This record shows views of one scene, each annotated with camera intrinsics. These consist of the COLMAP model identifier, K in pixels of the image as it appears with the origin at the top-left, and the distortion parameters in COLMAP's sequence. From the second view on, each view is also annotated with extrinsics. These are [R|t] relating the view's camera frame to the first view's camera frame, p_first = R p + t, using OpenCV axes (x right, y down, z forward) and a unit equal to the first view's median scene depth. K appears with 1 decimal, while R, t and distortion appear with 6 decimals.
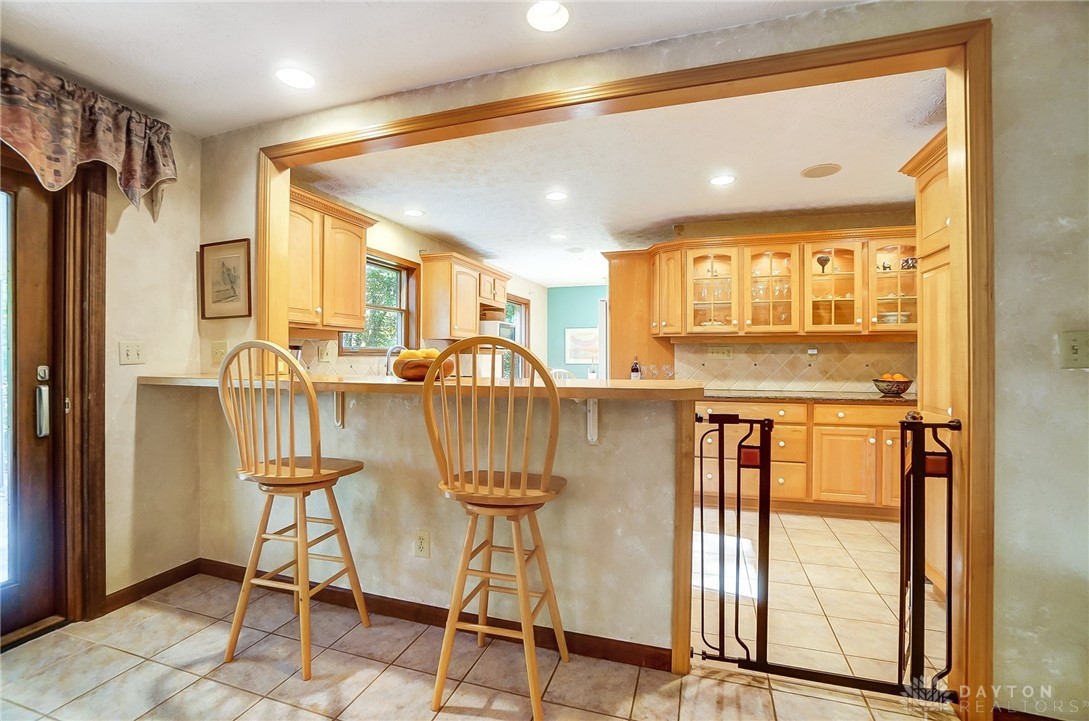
lens RADIAL K [[489.4, 0, 539.6], [0, 489.4, 357.7], [0, 0, 1]] dist [-0.021682, 0.002417]
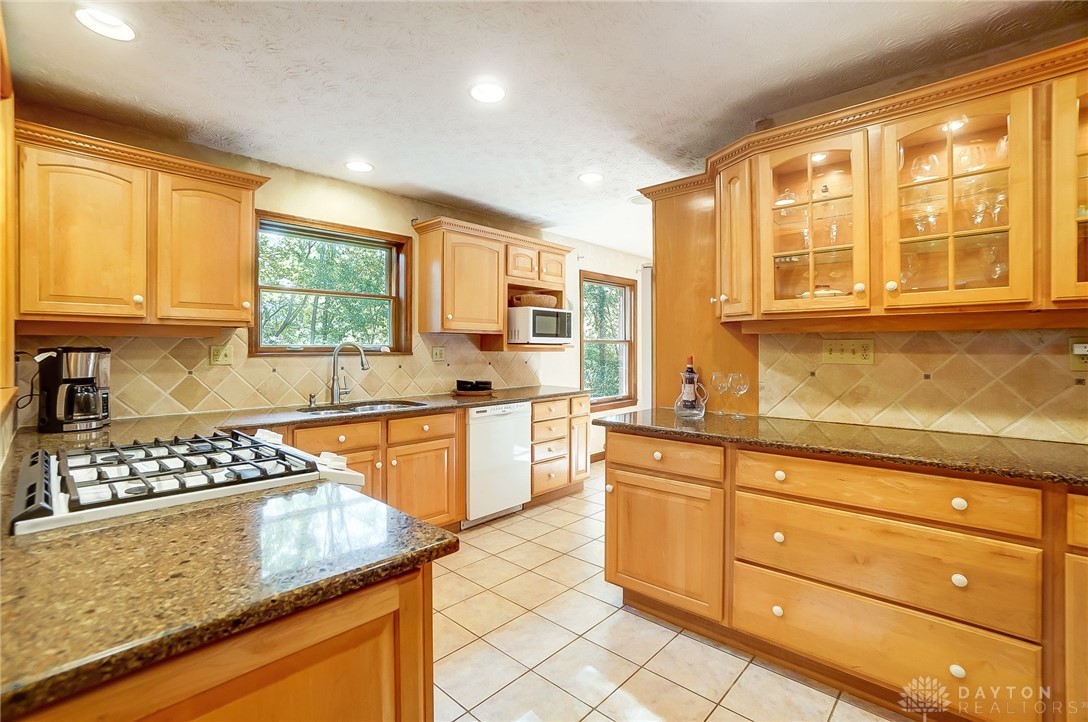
lens RADIAL K [[489.0, 0, 536.5], [0, 489.0, 347.4], [0, 0, 1]] dist [-0.021682, 0.002417]
pose [[0.906196, -0.003919, -0.422839, 0.295550], [0.002578, 0.999990, -0.003743, -0.012820], [0.422850, 0.002301, 0.906197, 0.415977]]
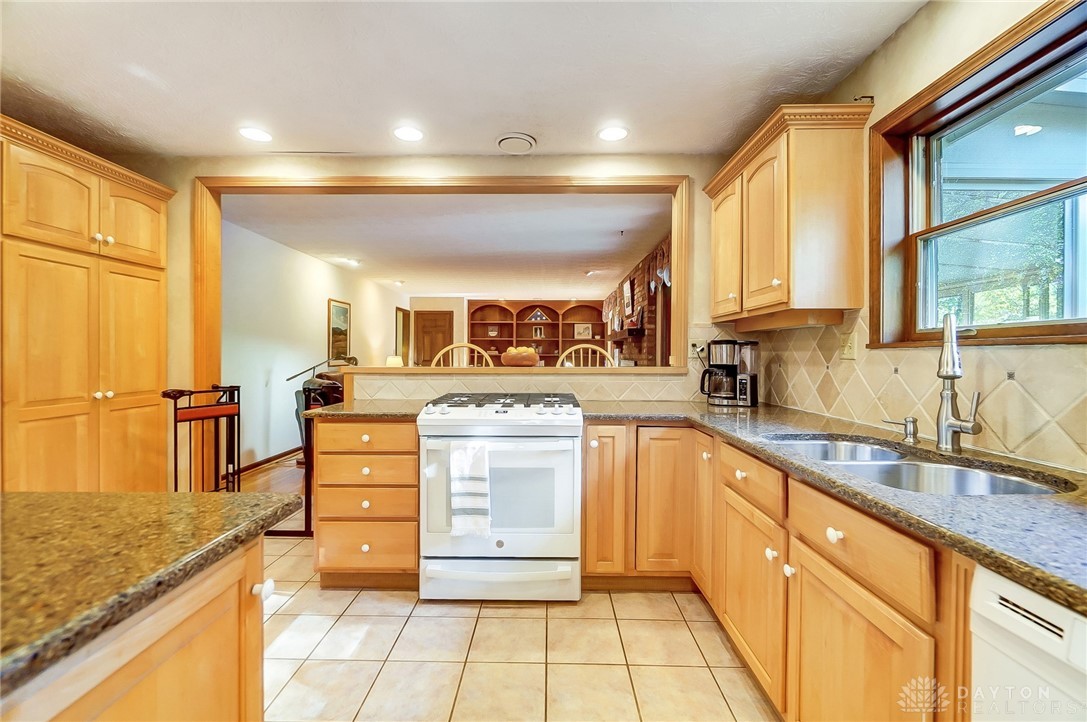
lens RADIAL K [[488.5, 0, 546.2], [0, 488.5, 357.2], [0, 0, 1]] dist [-0.021682, 0.002417]
pose [[-0.954751, -0.001501, -0.297401, 0.076651], [-0.003340, 0.999978, 0.005677, 0.003279], [0.297386, 0.006413, -0.954736, 1.204237]]
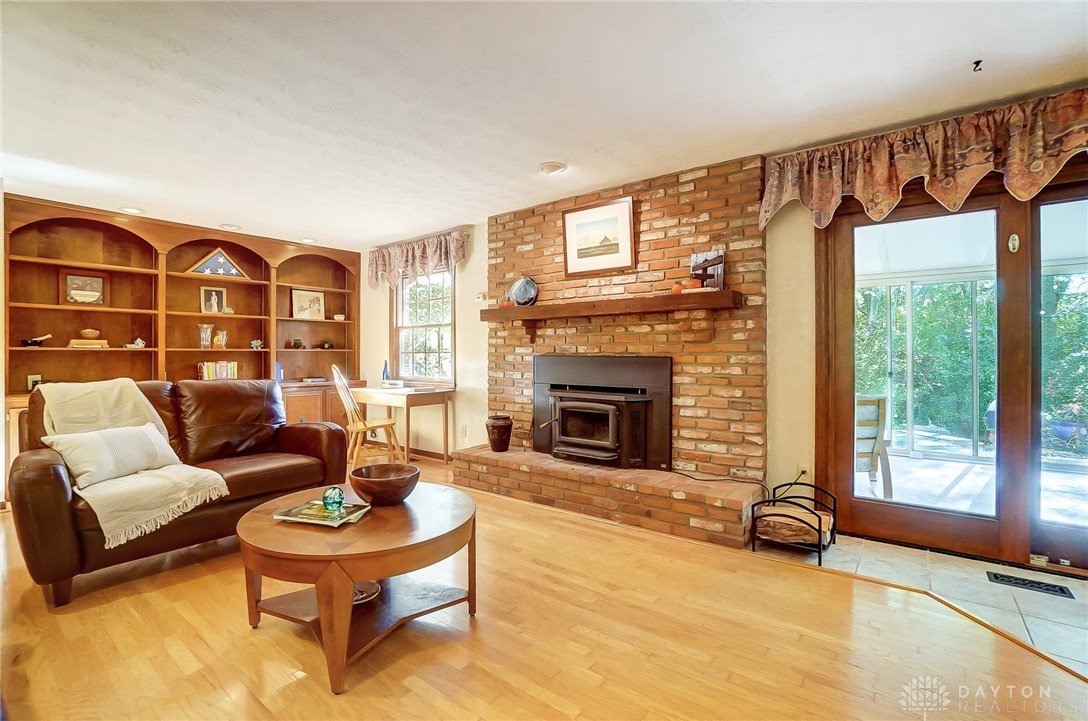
lens RADIAL K [[489.0, 0, 542.1], [0, 489.0, 354.1], [0, 0, 1]] dist [-0.021682, 0.002417]
pose [[-0.325748, 0.007032, -0.945430, 0.098720], [-0.002039, 0.999965, 0.008141, 0.003932], [0.945454, 0.004579, -0.325722, 0.991774]]
